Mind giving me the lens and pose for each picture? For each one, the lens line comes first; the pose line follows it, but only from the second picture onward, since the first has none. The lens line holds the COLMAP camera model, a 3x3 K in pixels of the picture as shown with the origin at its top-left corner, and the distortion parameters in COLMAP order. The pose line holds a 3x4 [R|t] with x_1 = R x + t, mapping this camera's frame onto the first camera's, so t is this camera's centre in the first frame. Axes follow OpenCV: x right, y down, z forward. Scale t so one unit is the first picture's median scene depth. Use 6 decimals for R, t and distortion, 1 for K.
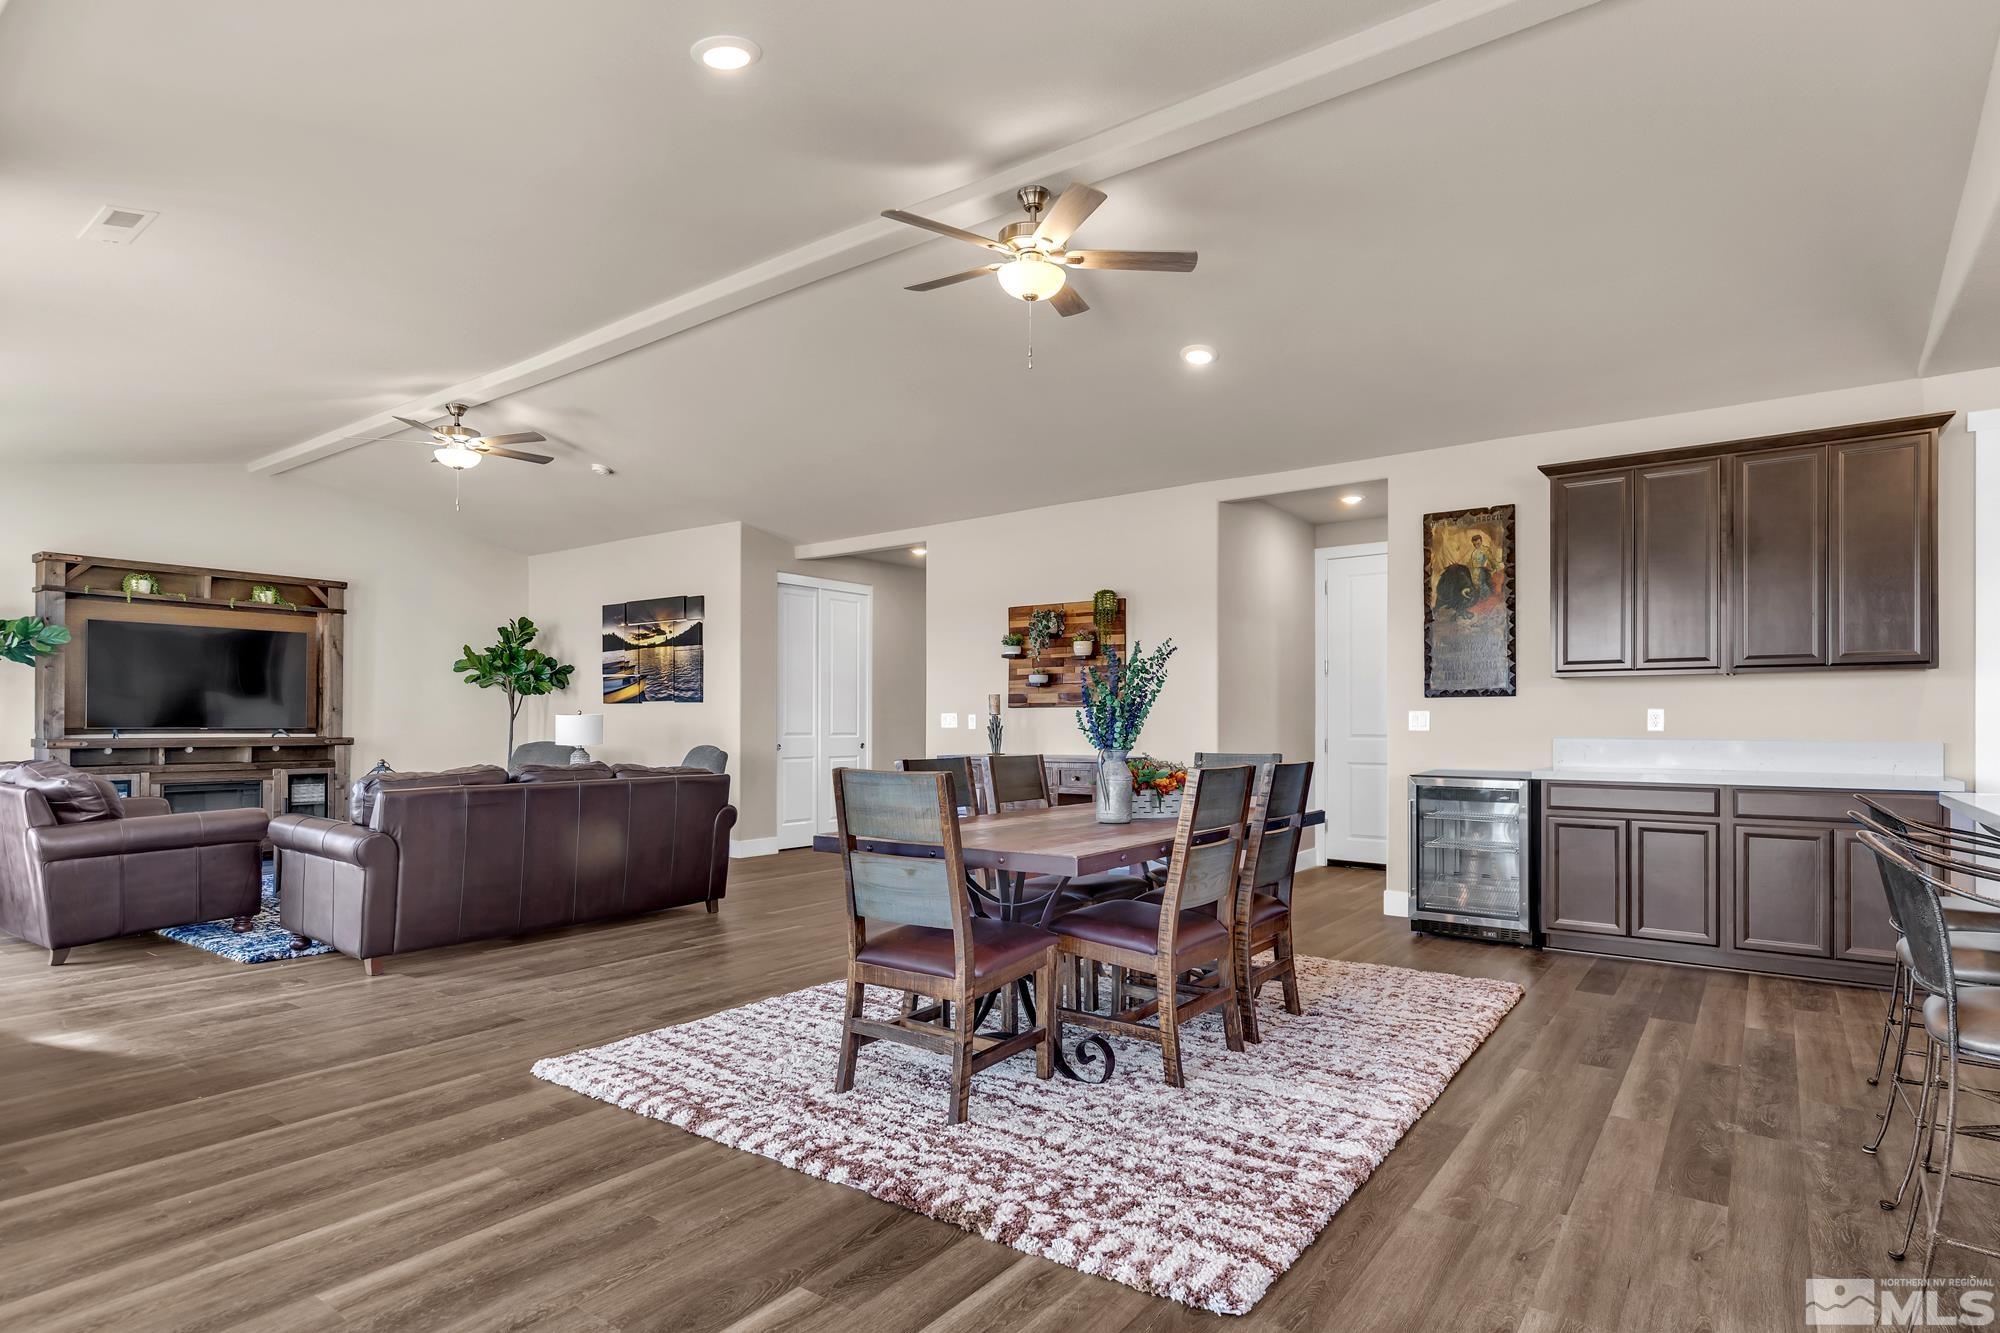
lens RADIAL K [[1041.0, 0, 1004.0], [0, 1041.0, 725.4], [0, 0, 1]] dist [0.007410, 0.000576]
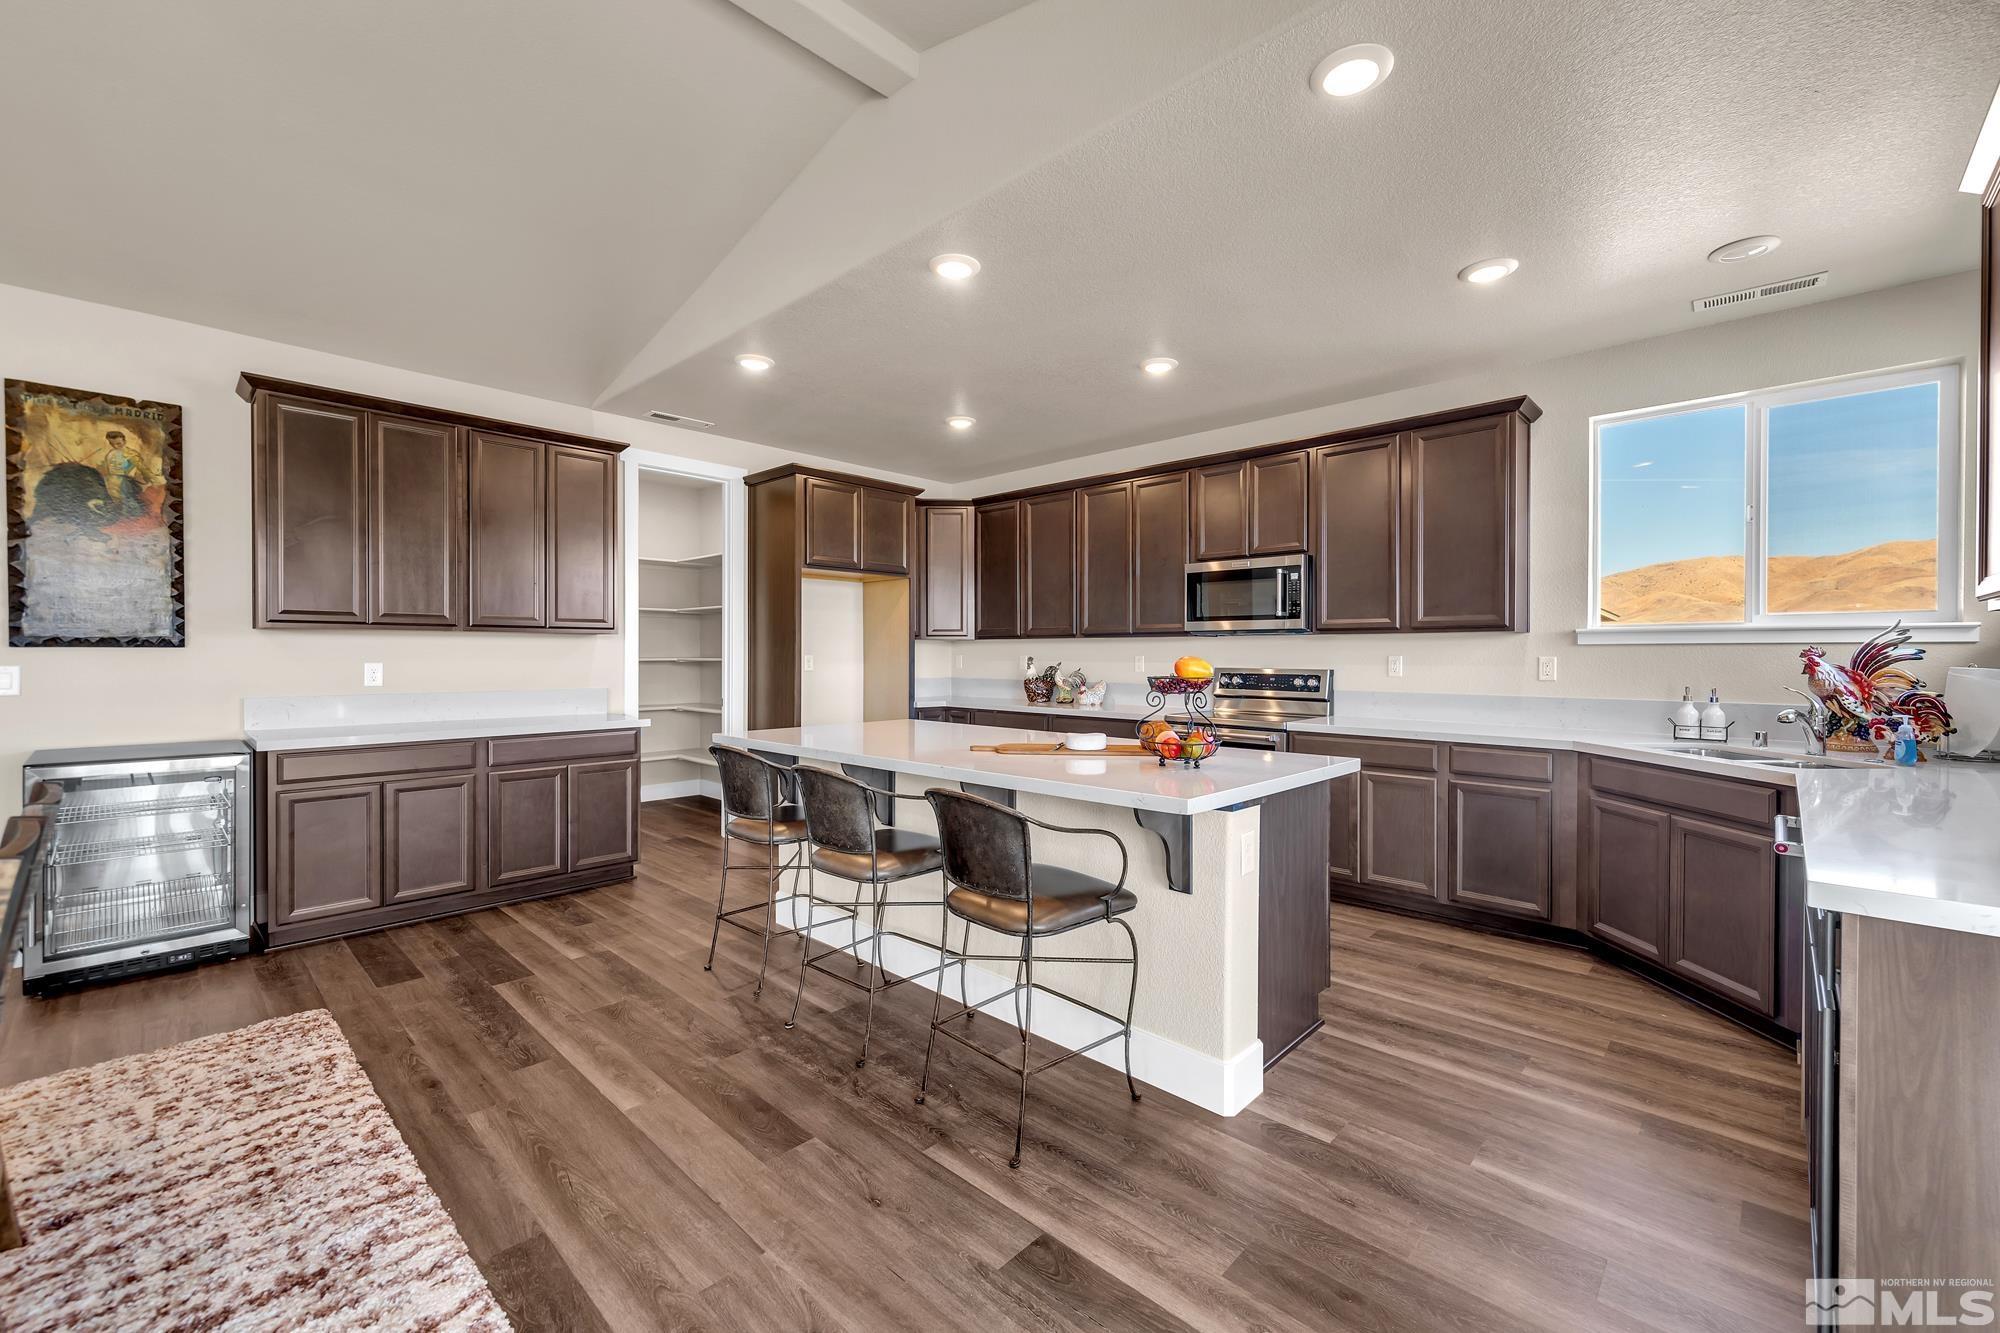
lens RADIAL K [[814.0, 0, 1019.6], [0, 814.0, 656.5], [0, 0, 1]] dist [0.007901, 0.000590]
pose [[0.114162, -0.004584, 0.993452, -0.046302], [0.000050, 0.999989, 0.004608, -0.017828], [-0.993462, -0.000477, 0.114161, 0.218665]]
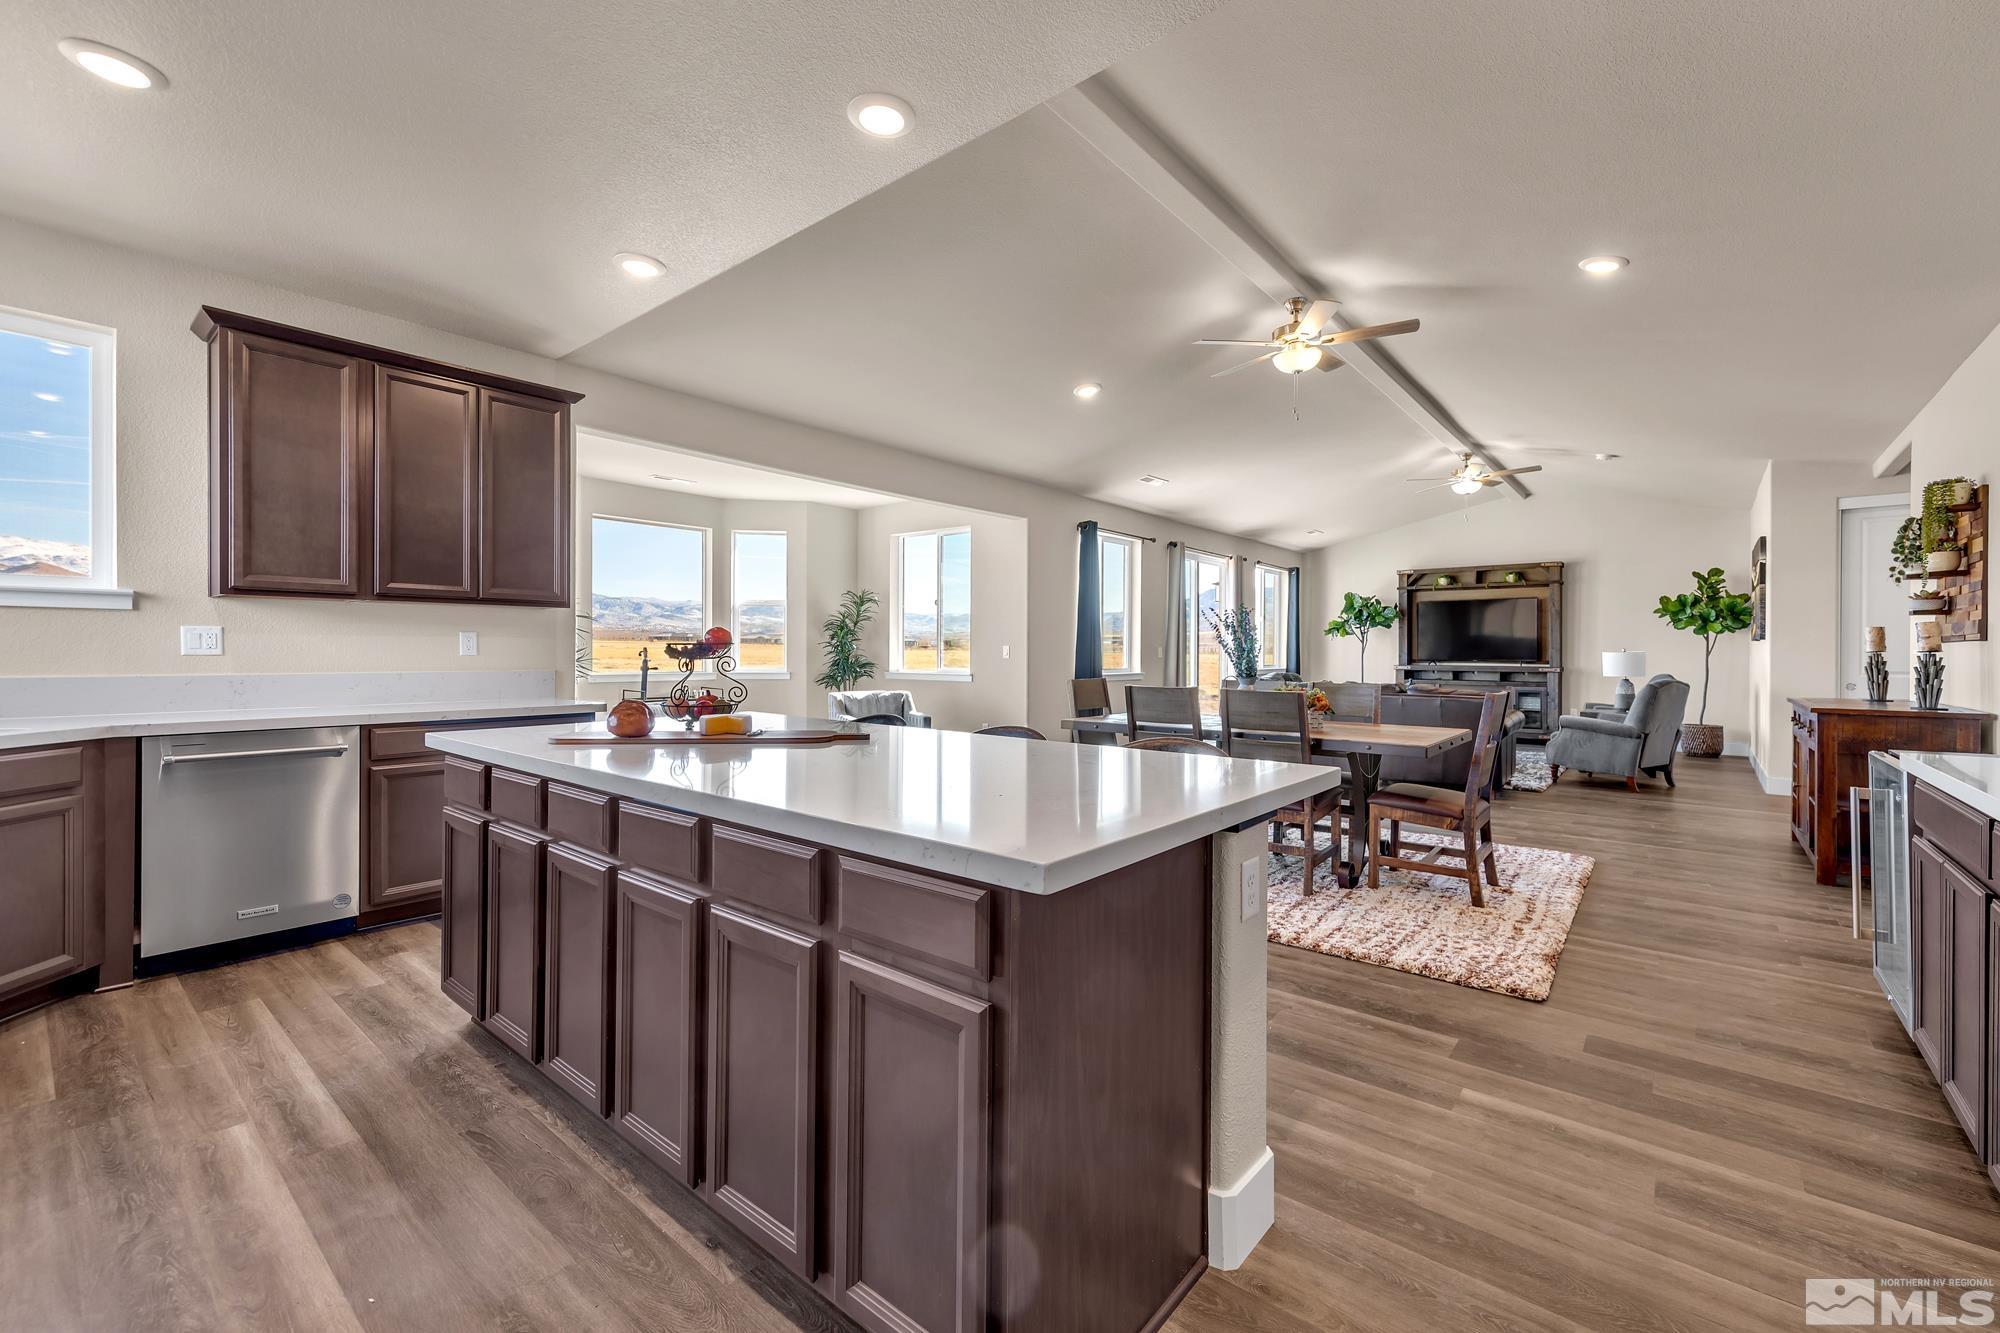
lens RADIAL K [[814.0, 0, 1042.4], [0, 814.0, 652.8], [0, 0, 1]] dist [0.007901, 0.000590]
pose [[-0.029822, -0.000776, -0.999555, 0.648386], [-0.005815, 0.999983, -0.000603, -0.004607], [0.999538, 0.005794, -0.029826, 0.366540]]
